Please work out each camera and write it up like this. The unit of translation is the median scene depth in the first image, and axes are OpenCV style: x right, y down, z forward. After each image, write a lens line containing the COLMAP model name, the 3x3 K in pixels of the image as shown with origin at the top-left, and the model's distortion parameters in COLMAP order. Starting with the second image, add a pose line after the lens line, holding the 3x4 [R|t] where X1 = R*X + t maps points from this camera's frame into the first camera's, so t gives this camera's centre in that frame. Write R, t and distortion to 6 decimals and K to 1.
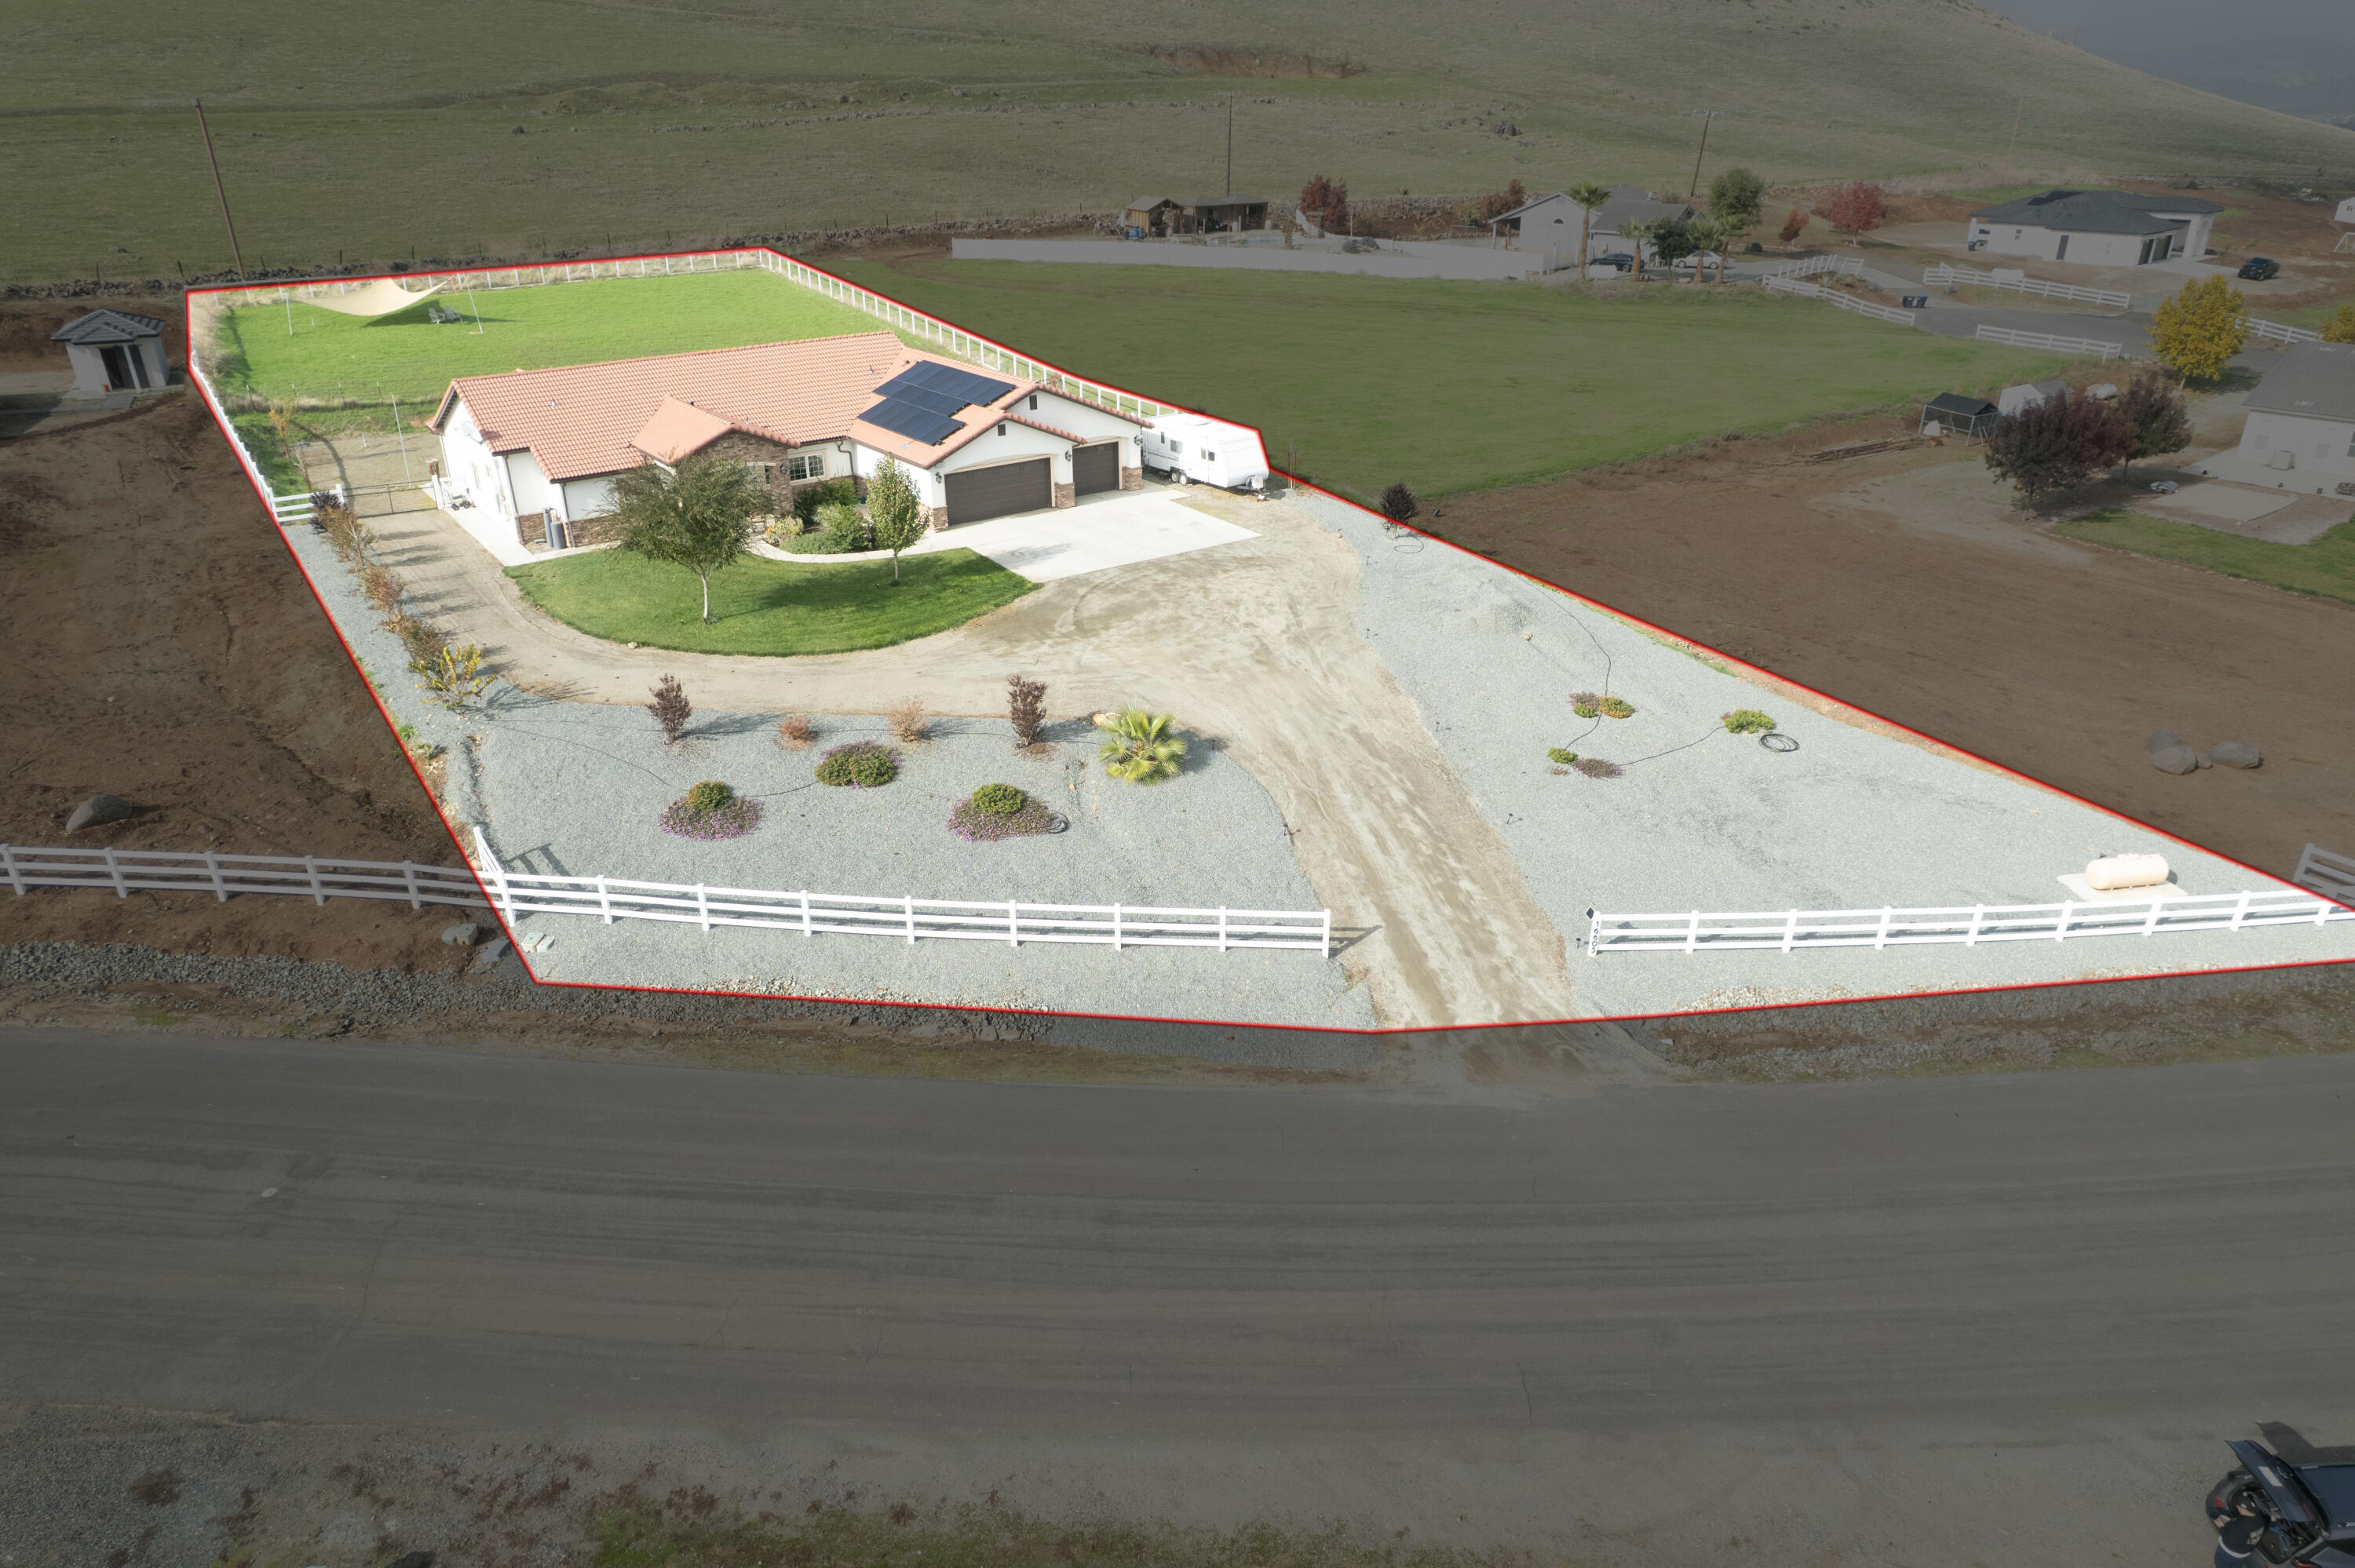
lens RADIAL K [[1510.9, 0, 1191.2], [0, 1510.9, 796.9], [0, 0, 1]] dist [-0.066925, 0.055227]
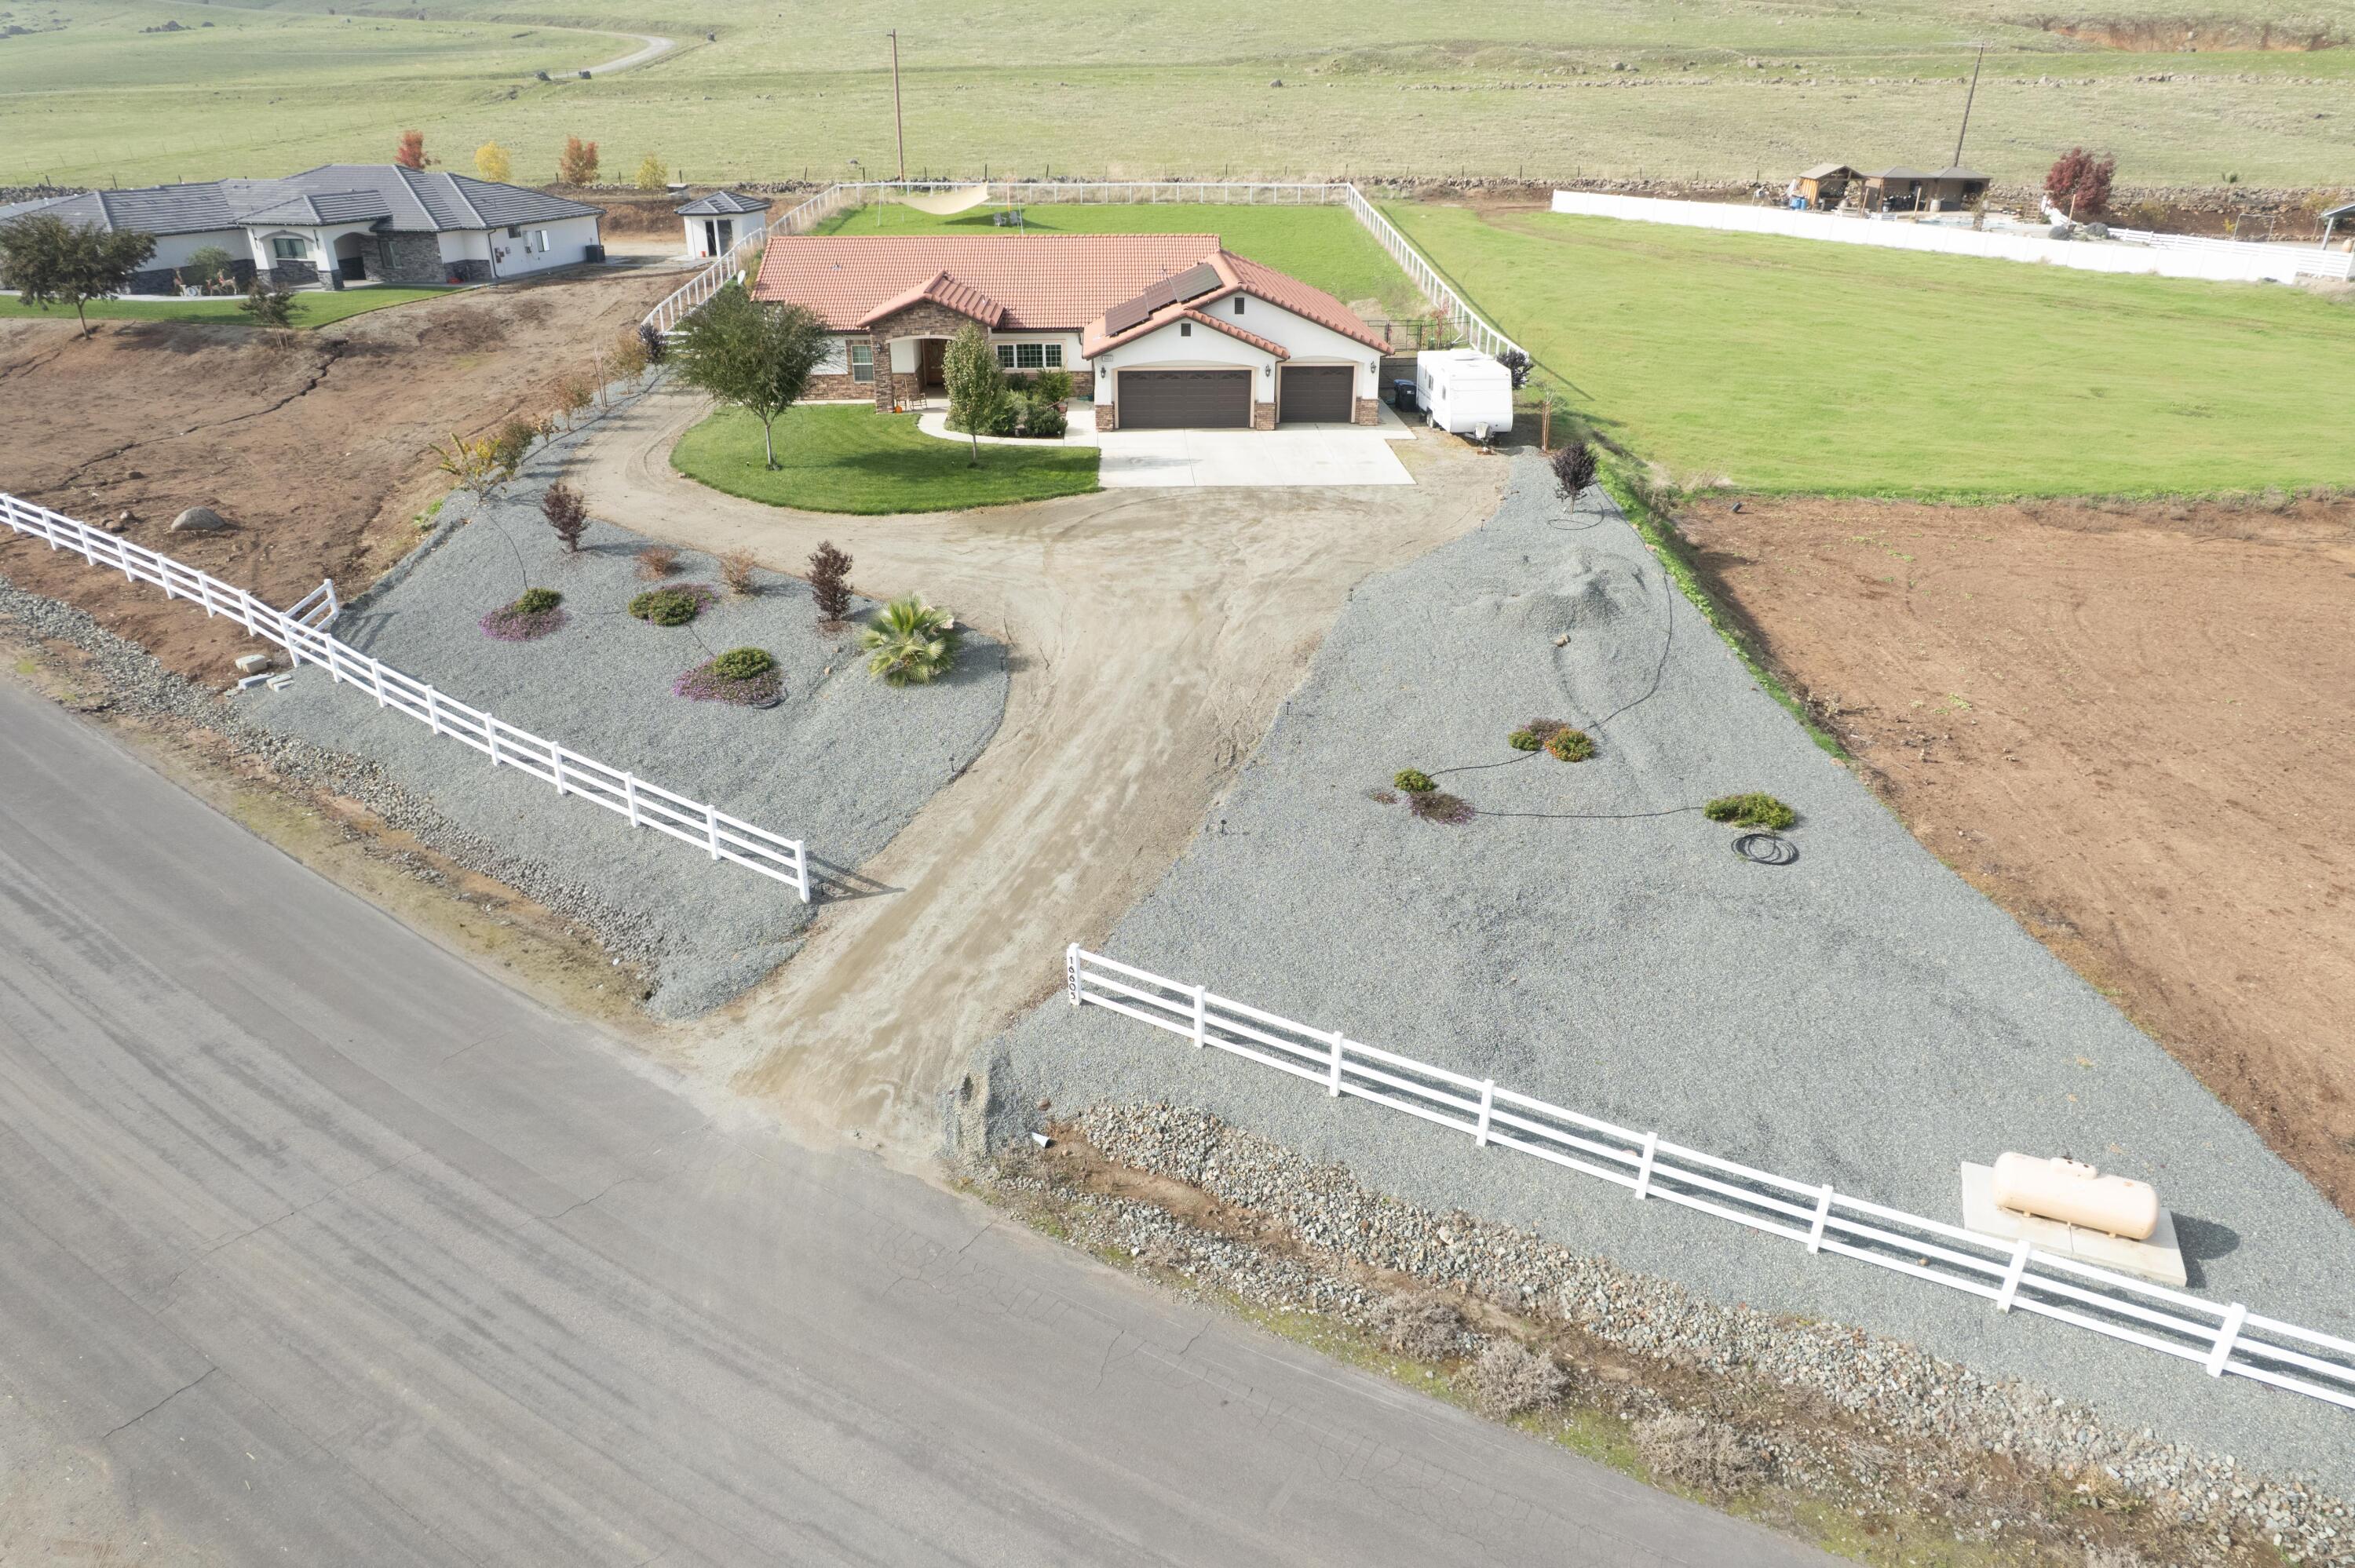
lens RADIAL K [[1510.9, 0, 1191.4], [0, 1510.9, 798.5], [0, 0, 1]] dist [-0.066925, 0.055227]
pose [[0.835681, 0.242097, -0.492977, 0.399384], [-0.243337, 0.967905, 0.062831, -0.029835], [0.492366, 0.067453, 0.867771, 0.243788]]
